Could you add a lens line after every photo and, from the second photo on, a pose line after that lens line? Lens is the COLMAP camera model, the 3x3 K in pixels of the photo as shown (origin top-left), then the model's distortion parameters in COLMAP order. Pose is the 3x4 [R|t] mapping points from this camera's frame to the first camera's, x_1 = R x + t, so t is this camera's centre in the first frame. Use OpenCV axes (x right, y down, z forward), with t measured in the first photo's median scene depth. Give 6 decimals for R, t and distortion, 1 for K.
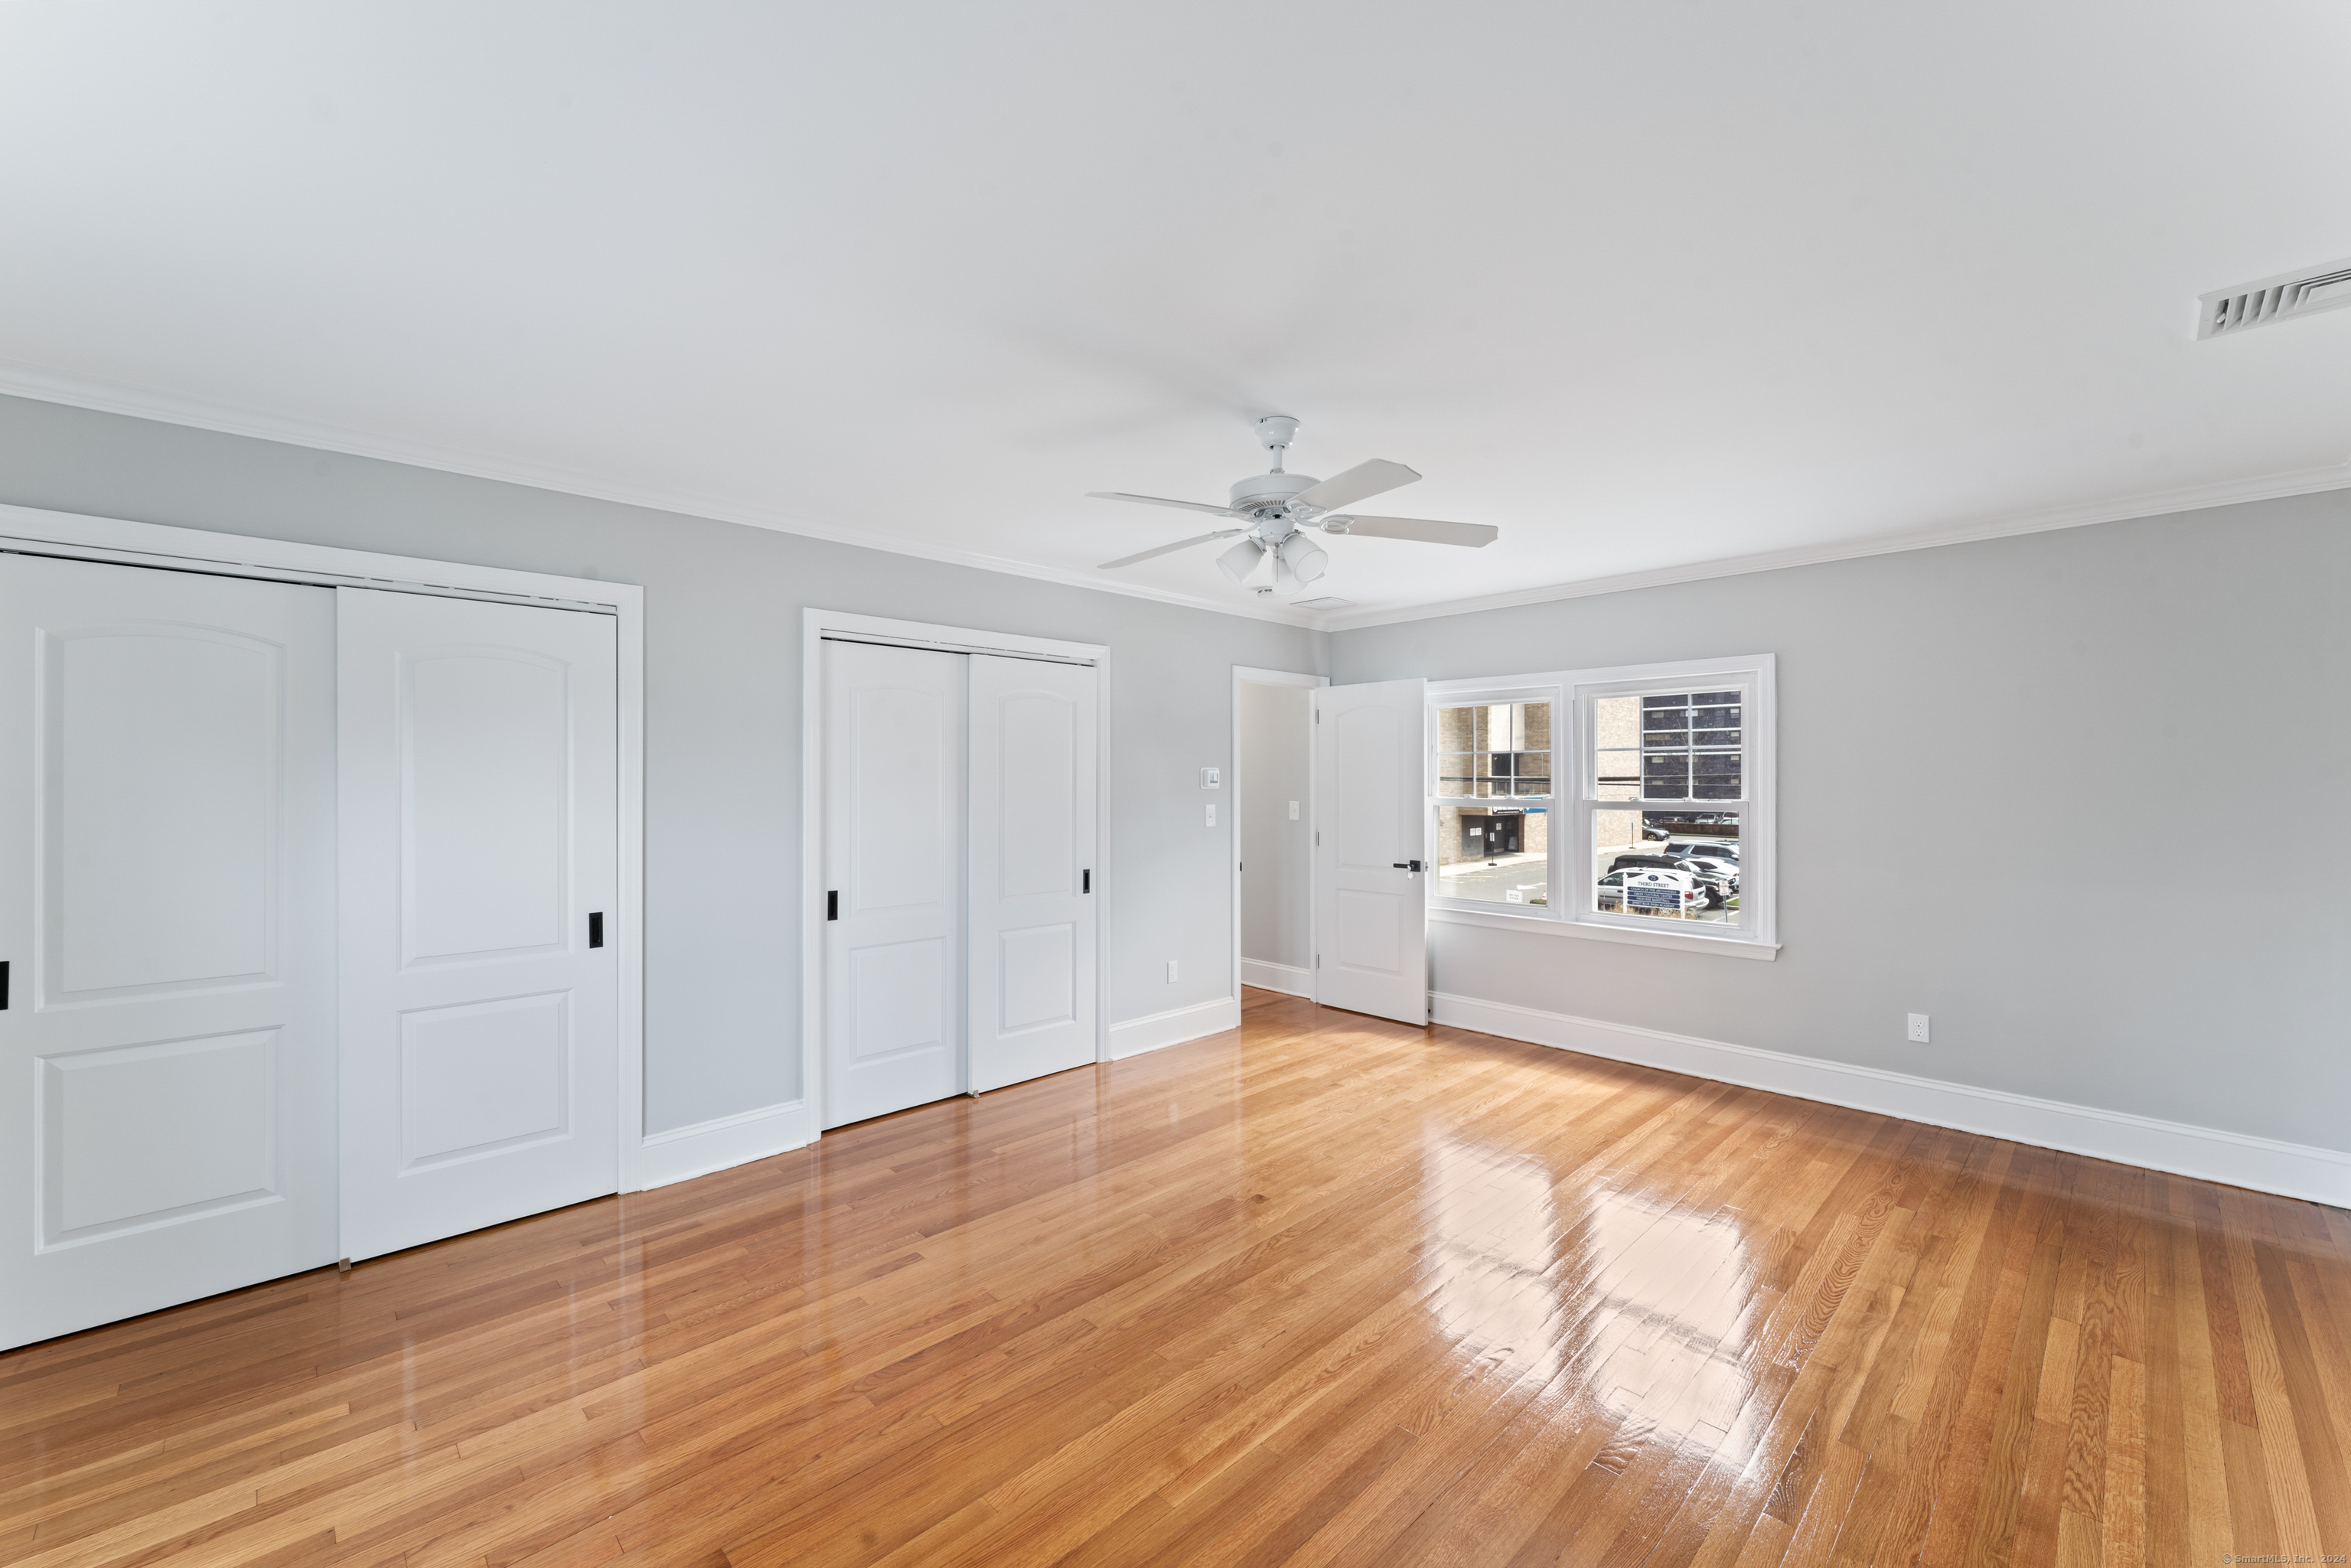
lens RADIAL K [[942.7, 0, 1167.1], [0, 942.7, 782.0], [0, 0, 1]] dist [0.001083, -0.000618]
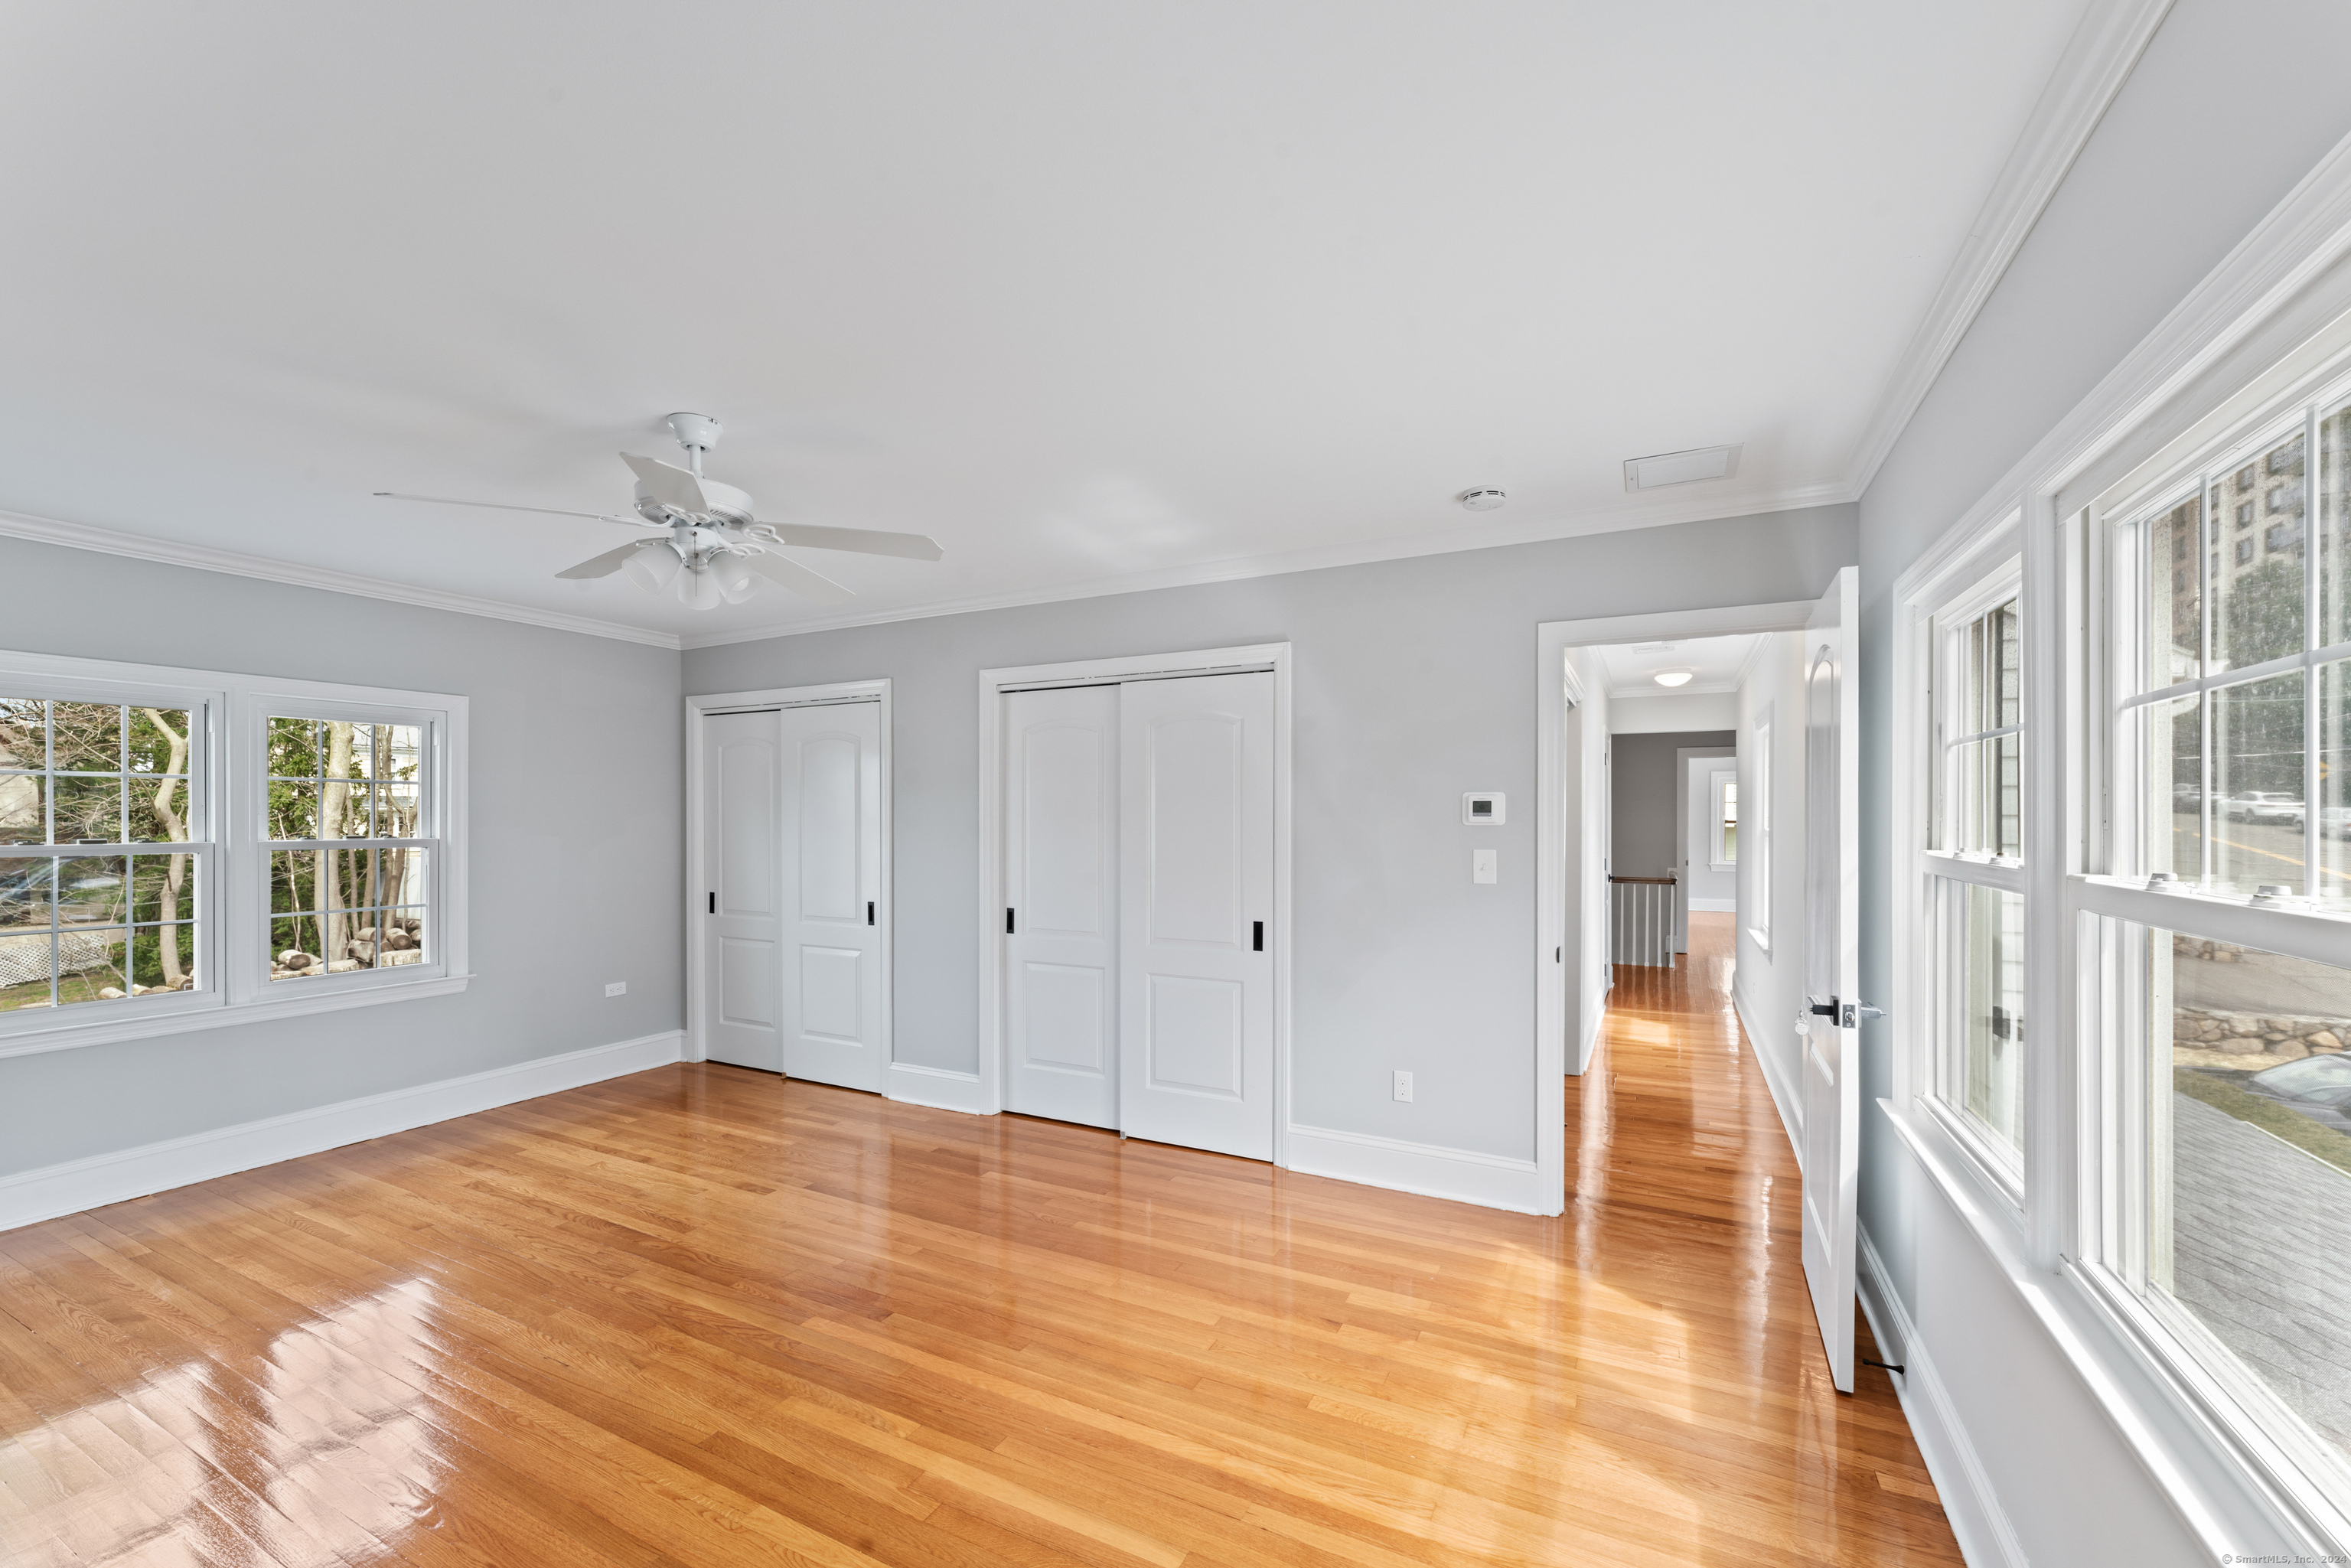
lens RADIAL K [[942.7, 0, 1169.4], [0, 942.7, 817.8], [0, 0, 1]] dist [0.001083, -0.000618]
pose [[0.322336, 0.007830, -0.946593, 0.833713], [0.002900, 0.999953, 0.009258, -0.006470], [0.946621, -0.005729, 0.322298, 0.836744]]
